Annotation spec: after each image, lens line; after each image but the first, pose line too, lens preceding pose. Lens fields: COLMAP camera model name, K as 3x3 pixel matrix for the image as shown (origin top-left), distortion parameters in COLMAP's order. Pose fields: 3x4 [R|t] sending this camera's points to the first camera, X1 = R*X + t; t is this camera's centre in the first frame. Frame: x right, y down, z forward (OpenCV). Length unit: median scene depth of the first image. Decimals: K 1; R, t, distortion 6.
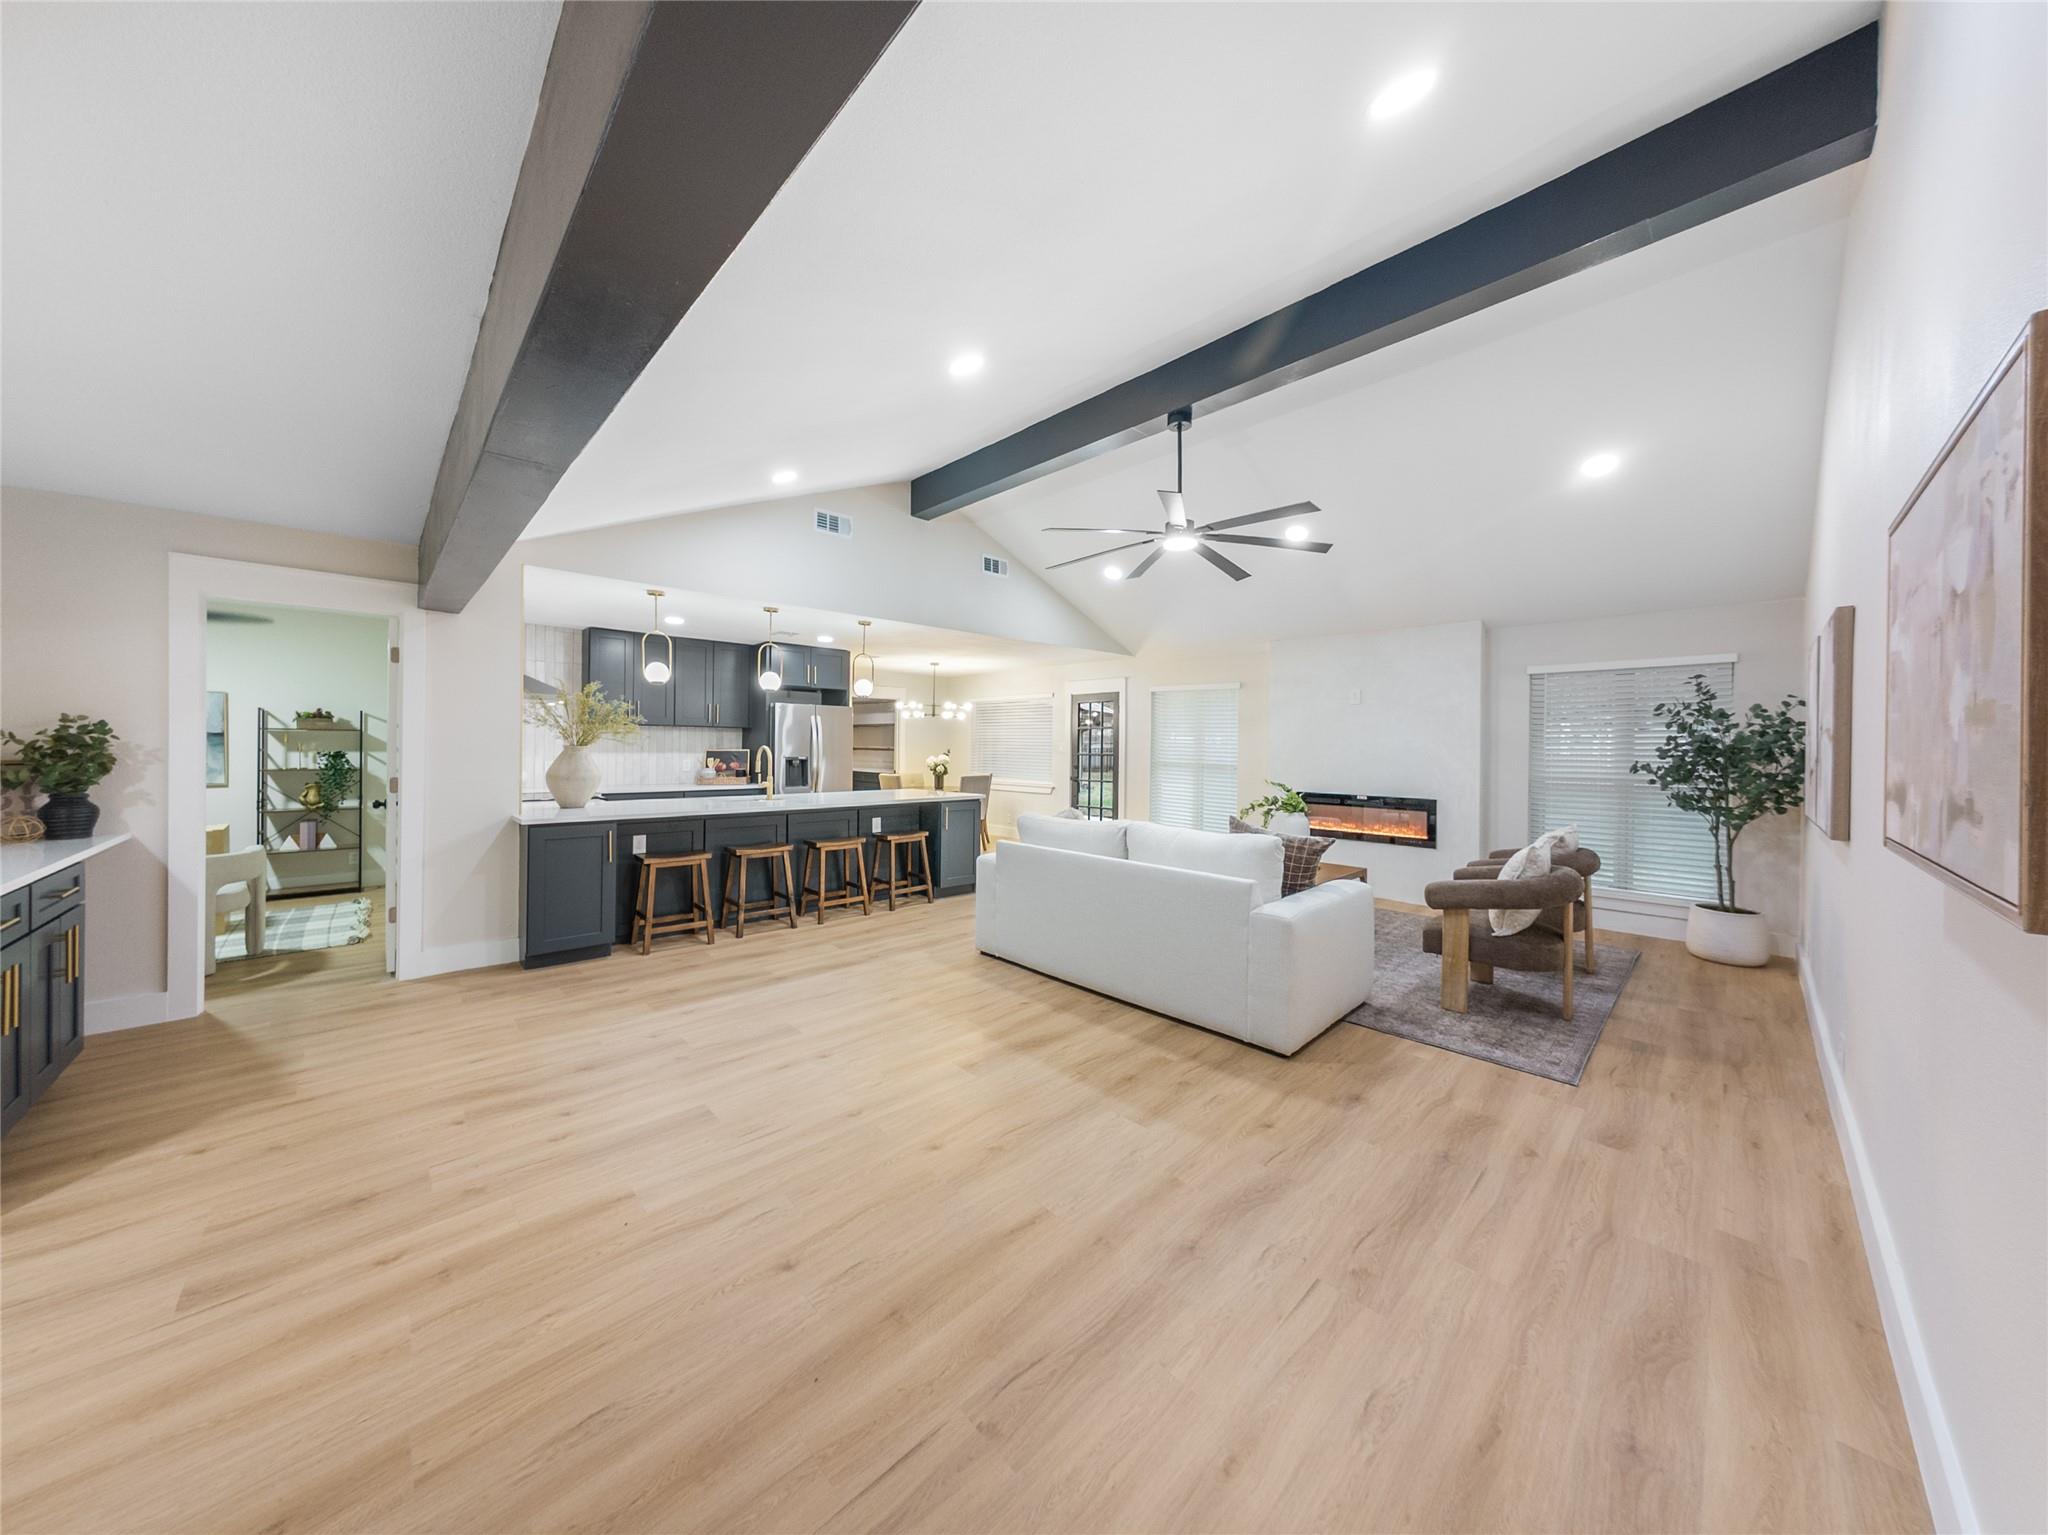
lens RADIAL K [[695.5, 0, 1020.6], [0, 695.5, 751.4], [0, 0, 1]] dist [-0.002899, 0.000284]
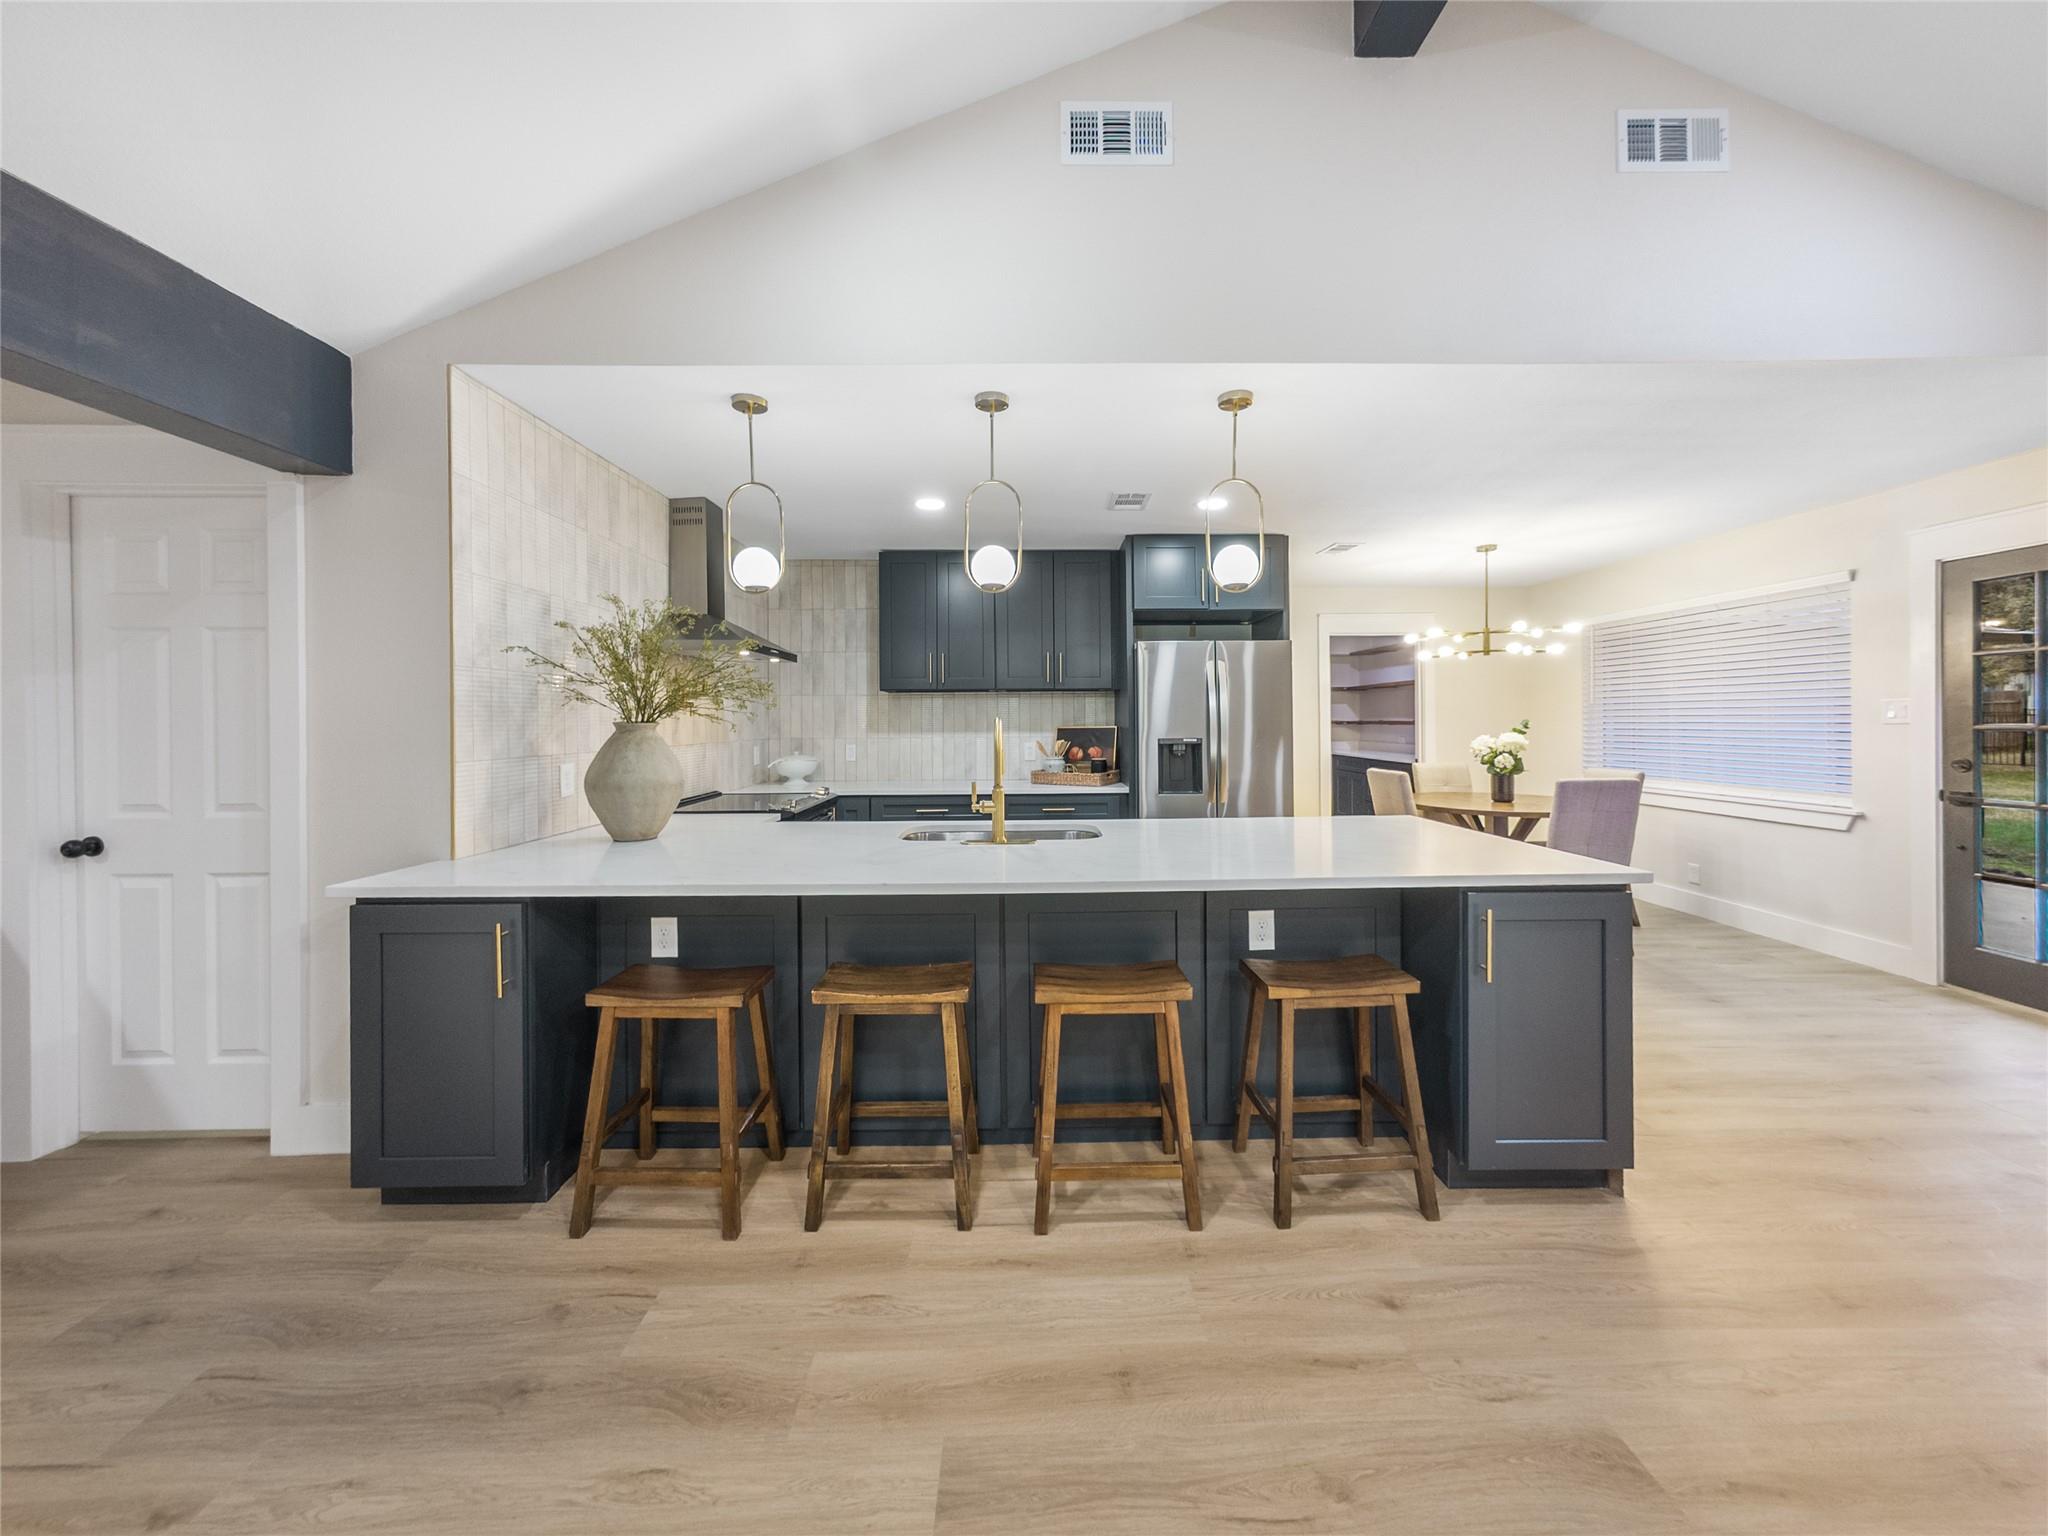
lens RADIAL K [[695.5, 0, 1031.7], [0, 695.5, 722.0], [0, 0, 1]] dist [-0.002899, 0.000284]
pose [[0.737104, -0.014254, -0.675629, -0.037990], [0.009495, 0.999897, -0.010737, -0.000205], [0.675713, 0.001499, 0.737163, 0.515557]]
